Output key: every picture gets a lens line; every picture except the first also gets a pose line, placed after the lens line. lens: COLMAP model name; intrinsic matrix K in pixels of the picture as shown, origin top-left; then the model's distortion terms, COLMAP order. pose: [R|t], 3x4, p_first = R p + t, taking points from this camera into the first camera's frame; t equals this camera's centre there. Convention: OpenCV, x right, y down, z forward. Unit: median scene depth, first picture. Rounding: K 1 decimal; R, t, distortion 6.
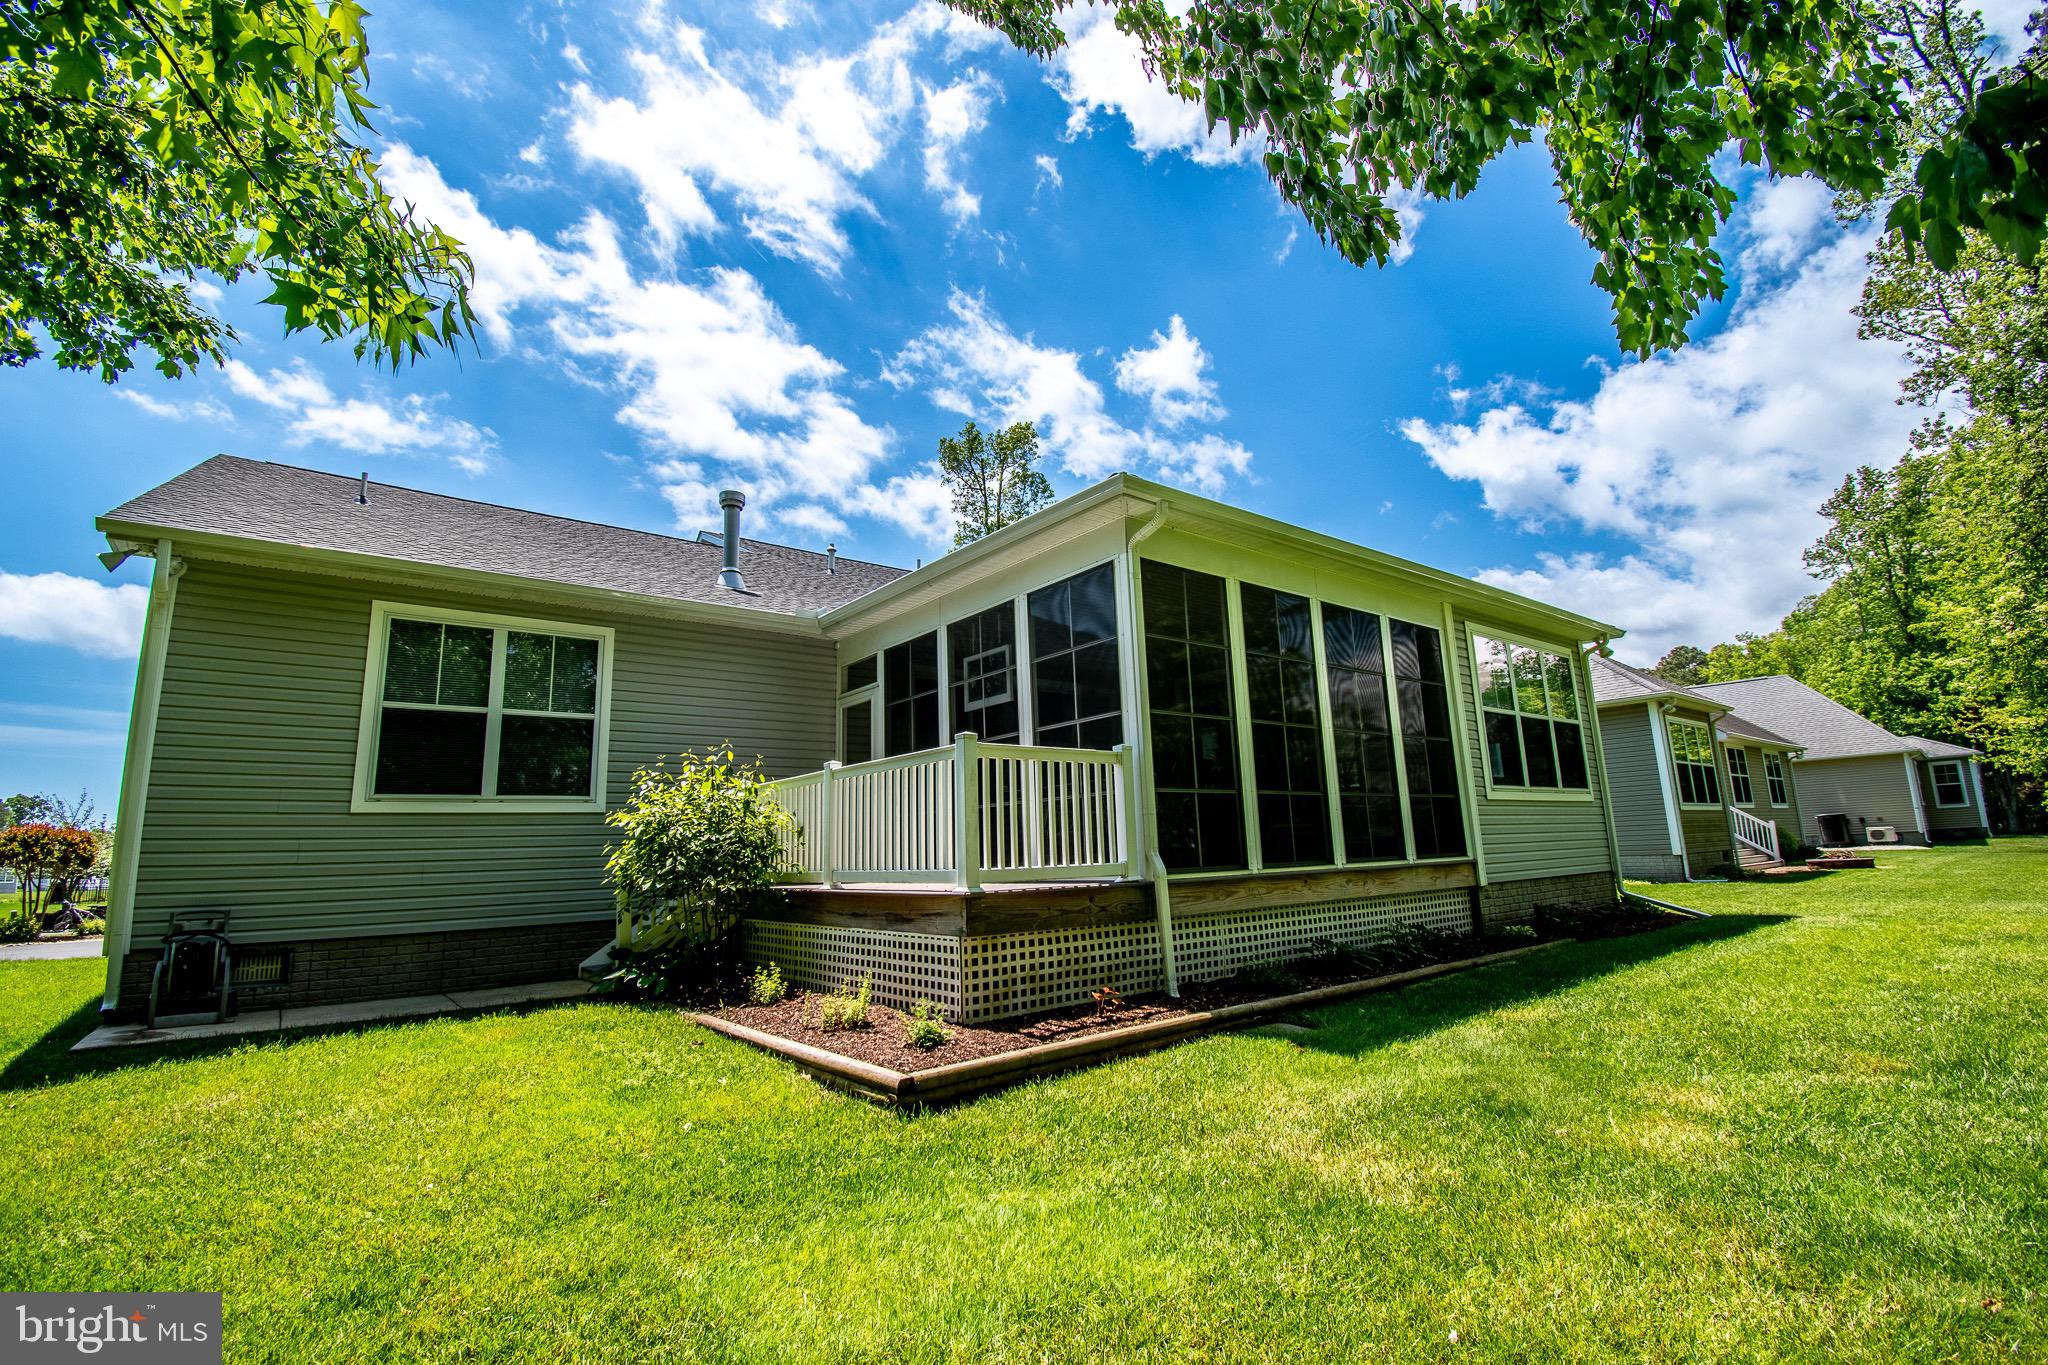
lens RADIAL K [[919.8, 0, 1033.1], [0, 919.8, 681.6], [0, 0, 1]] dist [0.003029, 0.000017]
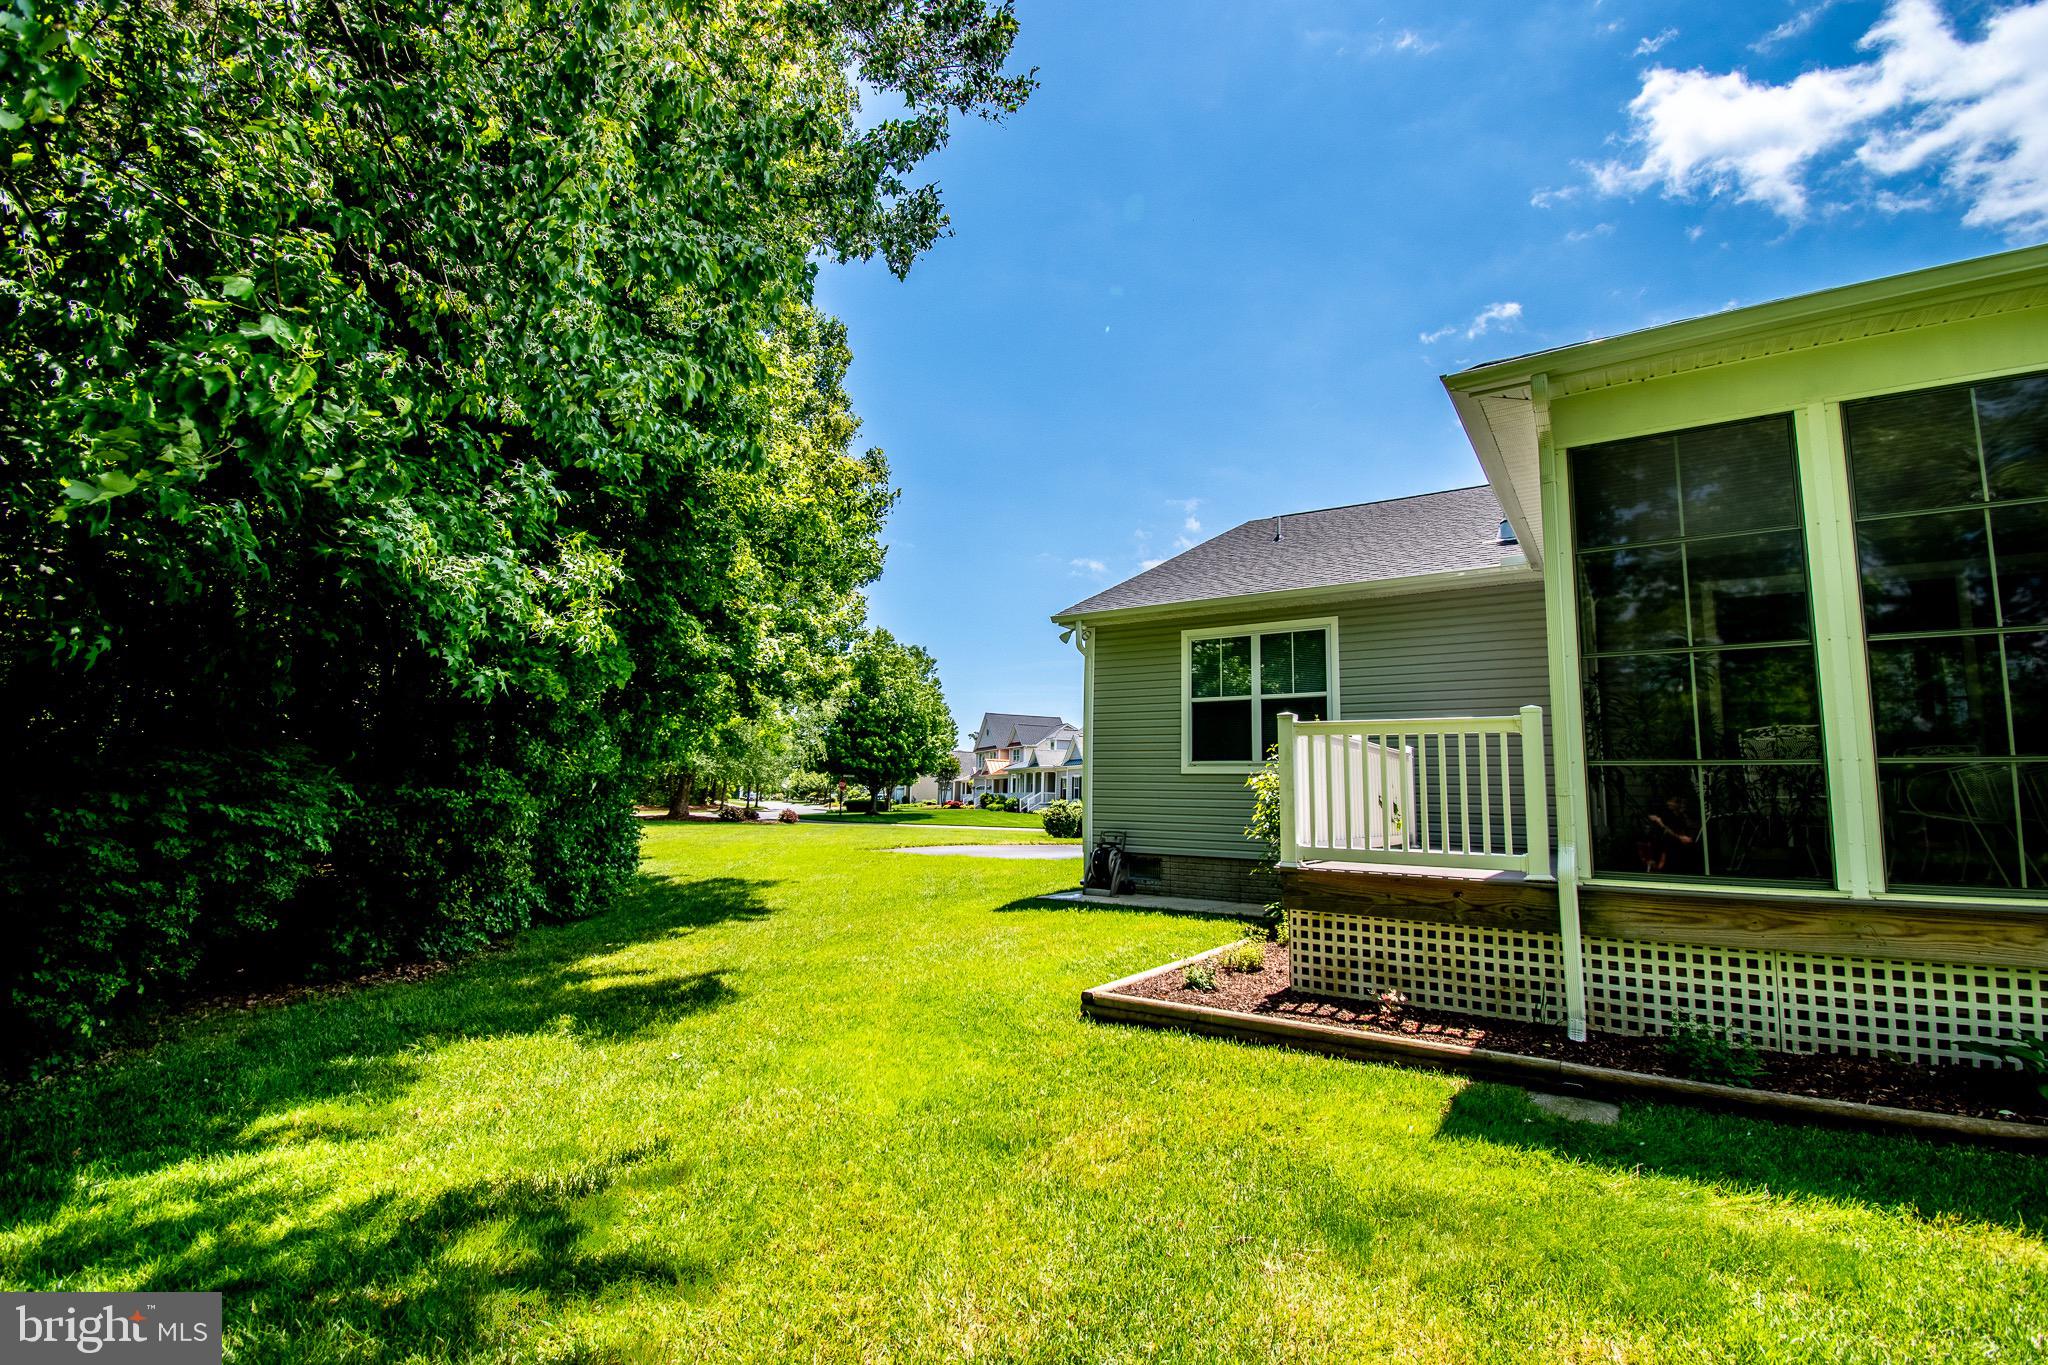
lens RADIAL K [[919.8, 0, 1033.1], [0, 919.8, 681.6], [0, 0, 1]] dist [0.003029, 0.000017]
pose [[0.295464, -0.080830, -0.951928, 0.659511], [0.143572, 0.988855, -0.039403, 0.017627], [0.944504, -0.125028, 0.303776, 0.339376]]
